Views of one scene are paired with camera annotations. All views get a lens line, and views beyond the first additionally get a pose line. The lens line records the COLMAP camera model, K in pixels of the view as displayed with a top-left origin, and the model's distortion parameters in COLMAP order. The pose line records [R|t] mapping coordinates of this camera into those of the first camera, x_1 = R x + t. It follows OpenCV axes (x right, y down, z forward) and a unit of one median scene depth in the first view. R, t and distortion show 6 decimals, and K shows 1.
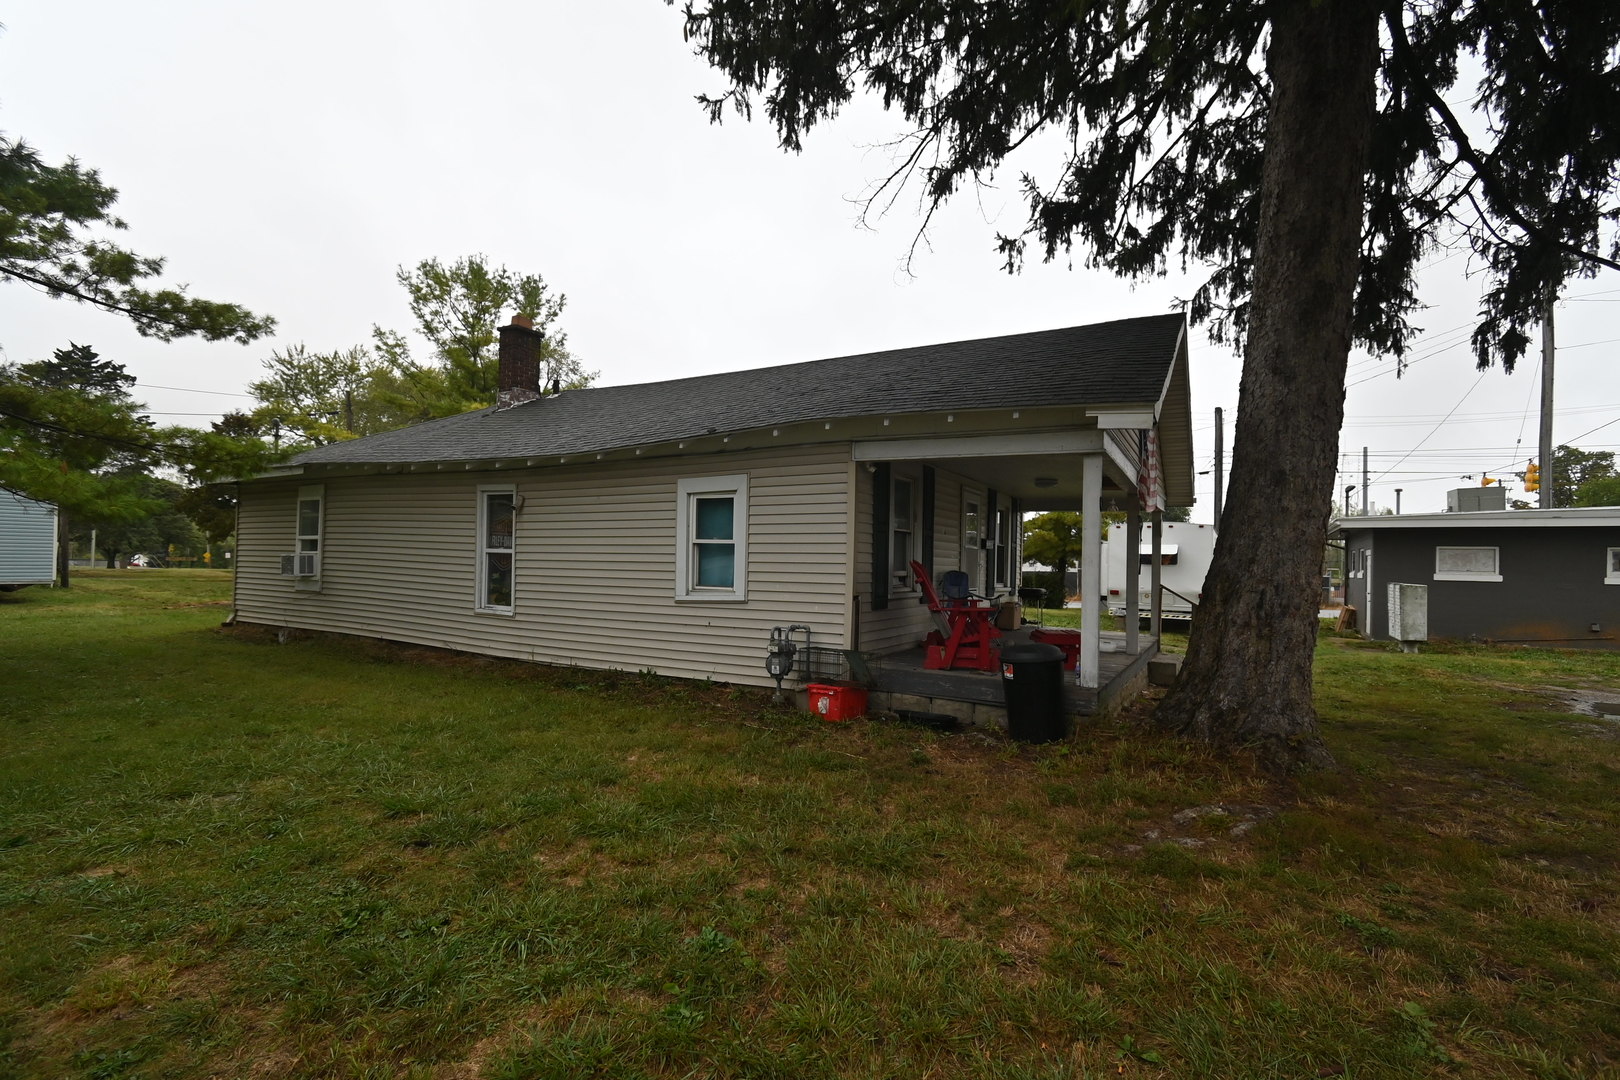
lens RADIAL K [[736.3, 0, 810.0], [0, 736.3, 540.0], [0, 0, 1]] dist [0.009767, 0.000175]
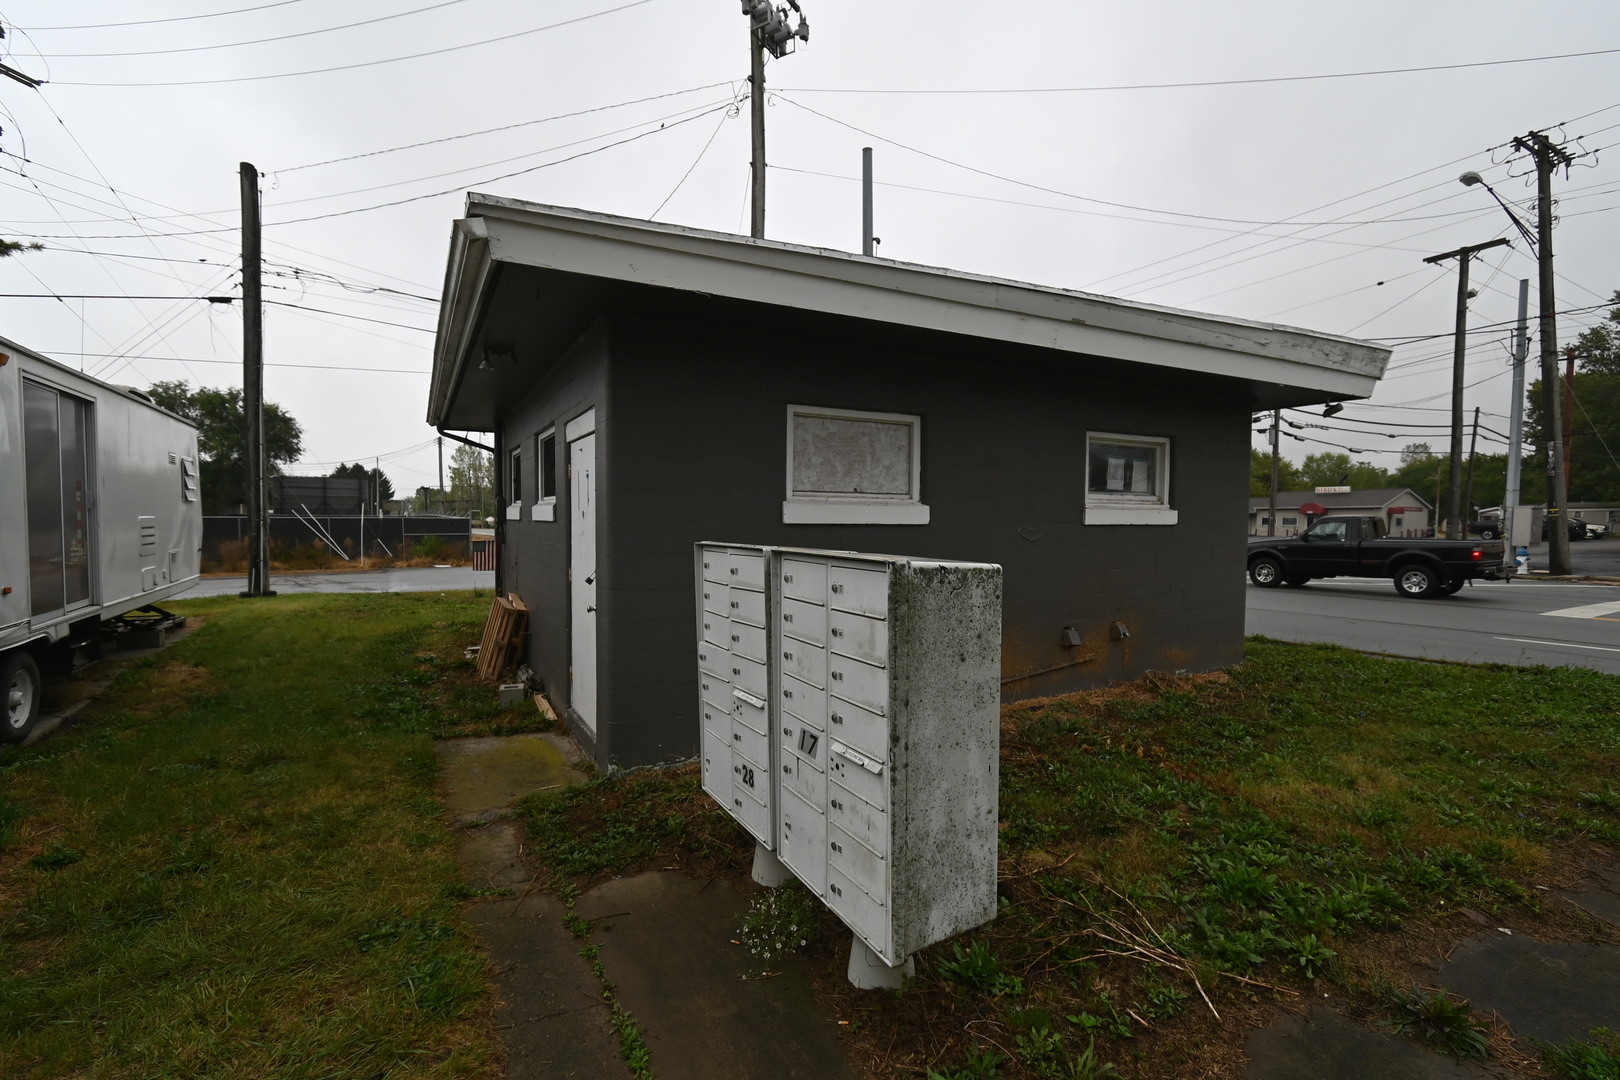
lens RADIAL K [[736.3, 0, 810.0], [0, 736.3, 540.0], [0, 0, 1]] dist [0.009767, 0.000175]
pose [[0.503311, -0.046901, 0.862831, 0.584235], [-0.020480, 0.997598, 0.066173, 0.040124], [-0.863862, -0.050976, 0.501142, 0.823401]]
